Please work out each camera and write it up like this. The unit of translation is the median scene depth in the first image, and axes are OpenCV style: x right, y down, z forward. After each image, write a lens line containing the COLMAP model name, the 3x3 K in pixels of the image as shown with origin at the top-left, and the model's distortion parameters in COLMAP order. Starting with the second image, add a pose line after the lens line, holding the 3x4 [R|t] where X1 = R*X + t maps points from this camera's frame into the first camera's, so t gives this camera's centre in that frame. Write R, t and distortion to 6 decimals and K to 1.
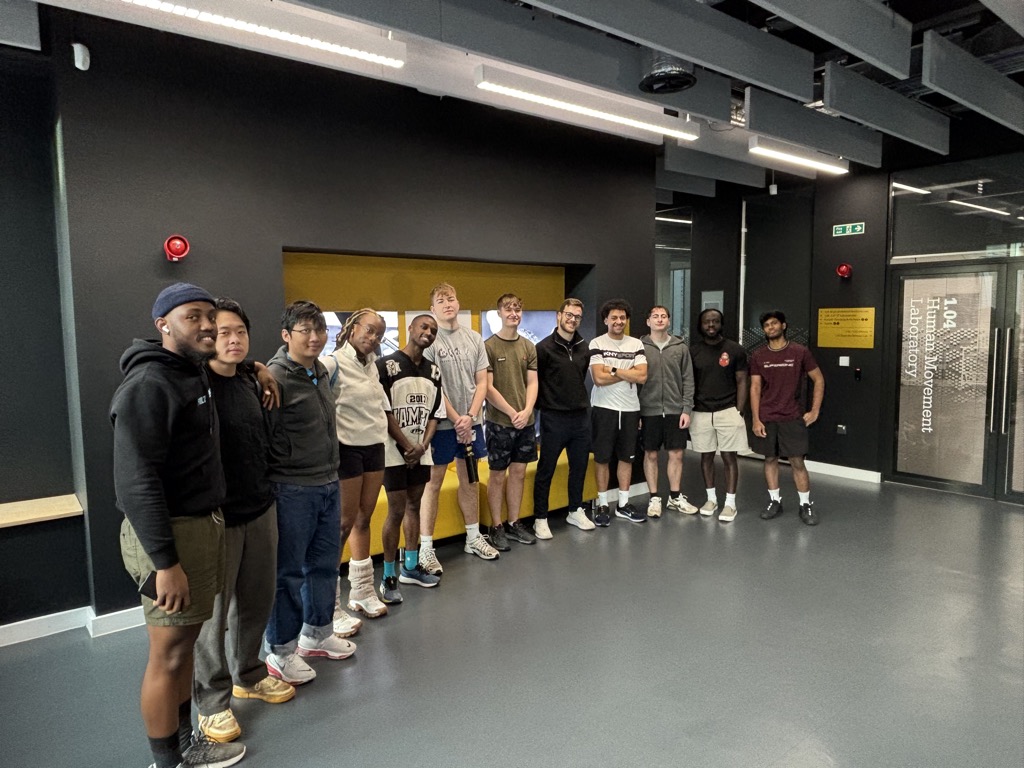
lens RADIAL K [[650.8, 0, 513.8], [0, 650.8, 384.7], [0, 0, 1]] dist [0.012258, -0.007092]
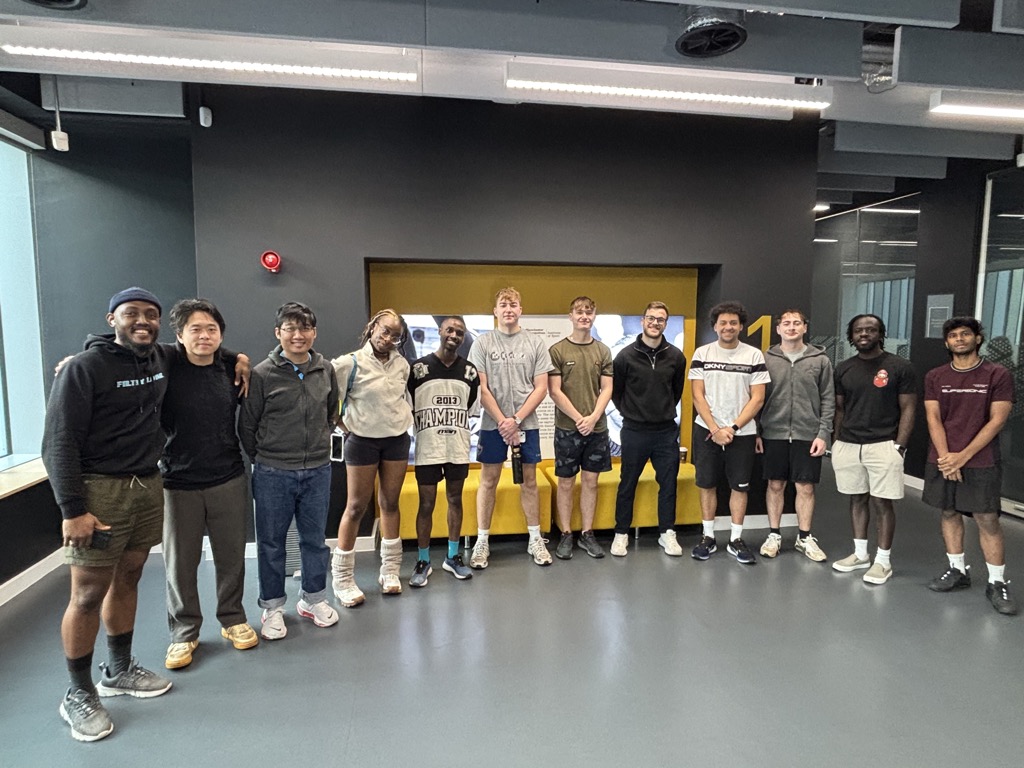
lens RADIAL K [[570.2, 0, 510.9], [0, 570.2, 382.0], [0, 0, 1]] dist [0.011169, -0.004751]
pose [[0.875578, 0.061664, -0.479125, 0.292951], [-0.063910, 0.997888, 0.011637, -0.015483], [0.478831, 0.020432, 0.877669, 0.187857]]
